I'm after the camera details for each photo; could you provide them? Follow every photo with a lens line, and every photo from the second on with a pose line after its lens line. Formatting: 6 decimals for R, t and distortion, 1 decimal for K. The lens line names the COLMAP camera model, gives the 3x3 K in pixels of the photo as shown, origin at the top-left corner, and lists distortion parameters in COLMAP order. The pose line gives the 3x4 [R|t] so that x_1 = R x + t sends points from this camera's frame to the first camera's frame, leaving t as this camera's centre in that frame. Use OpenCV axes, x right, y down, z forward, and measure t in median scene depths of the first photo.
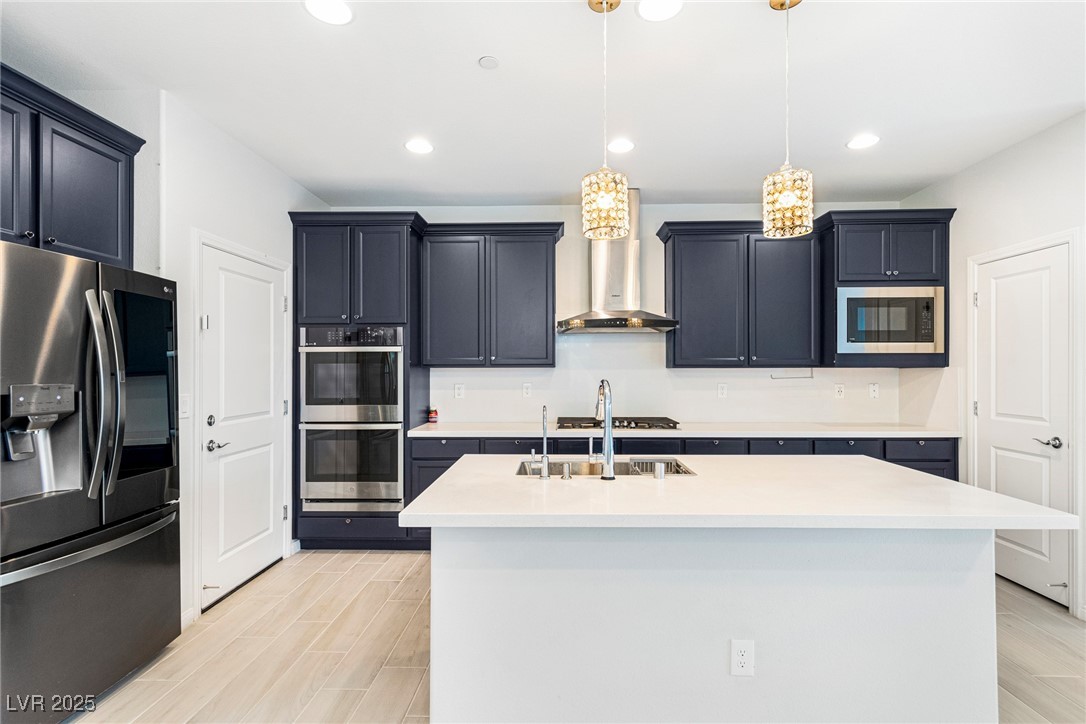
lens RADIAL K [[491.8, 0, 535.4], [0, 491.8, 367.5], [0, 0, 1]] dist [0.009833, -0.001232]
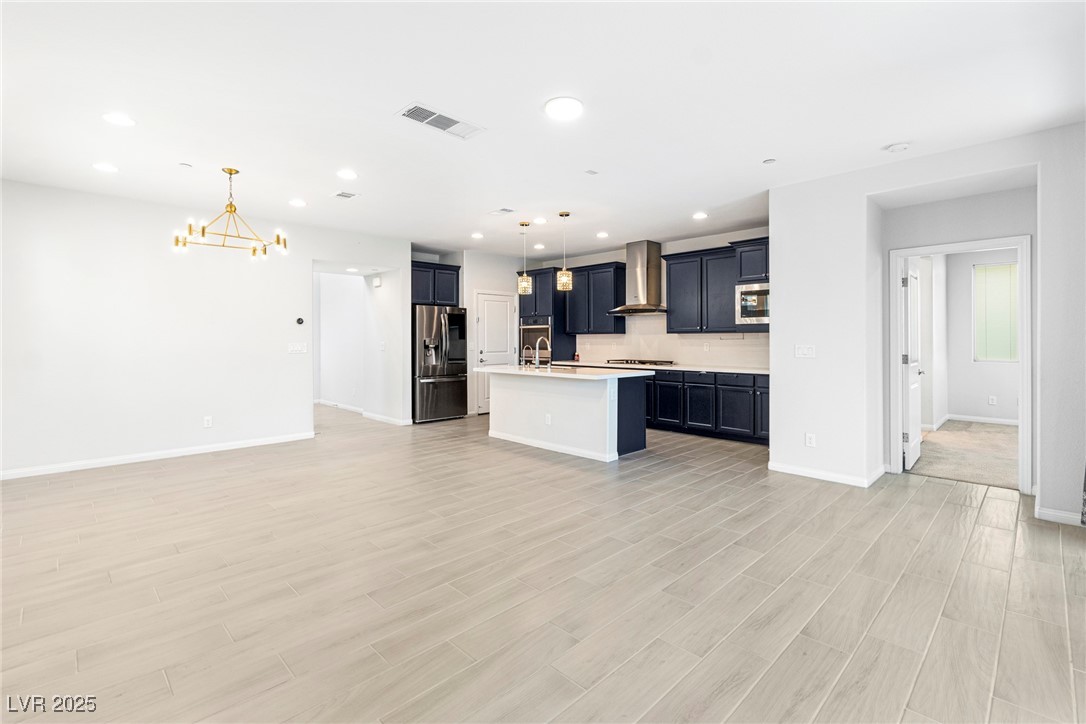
lens RADIAL K [[491.8, 0, 544.3], [0, 491.8, 341.5], [0, 0, 1]] dist [0.009833, -0.001232]
pose [[0.722954, 0.003722, -0.690886, 1.322251], [0.003909, 0.999947, 0.009477, 0.011984], [0.690885, -0.009552, 0.722902, -0.700256]]
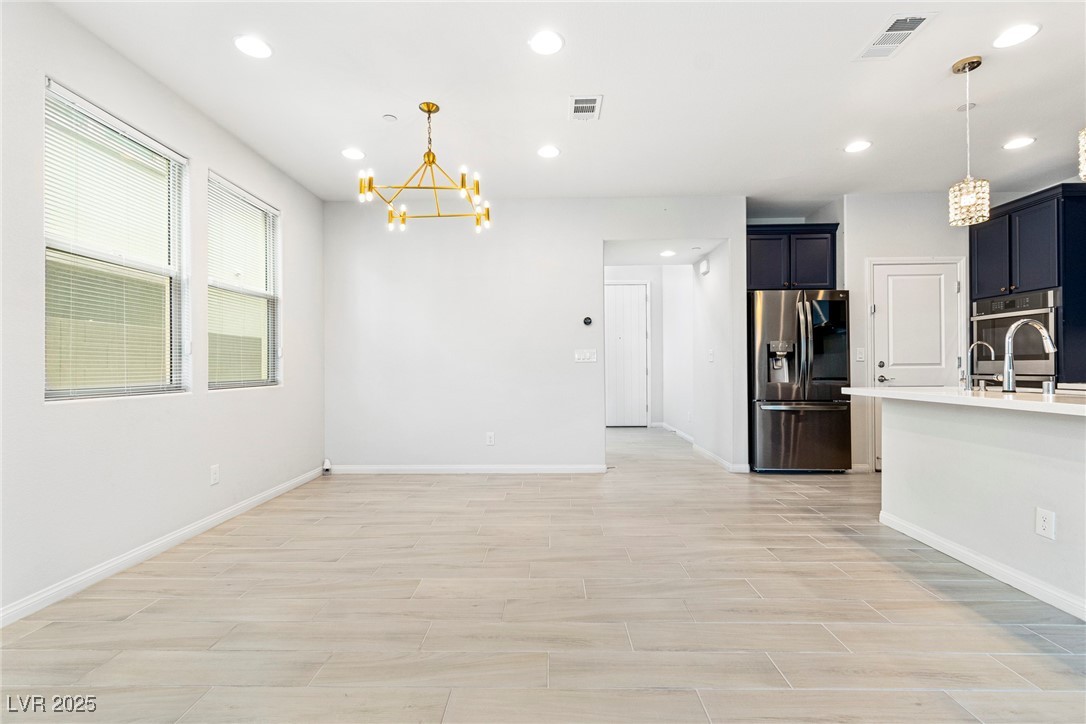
lens RADIAL K [[491.8, 0, 545.2], [0, 491.8, 359.8], [0, 0, 1]] dist [0.009833, -0.001232]
pose [[0.019439, -0.007946, -0.999779, 0.837362], [0.011771, 0.999901, -0.007718, 0.071297], [0.999742, -0.011618, 0.019531, -0.171873]]
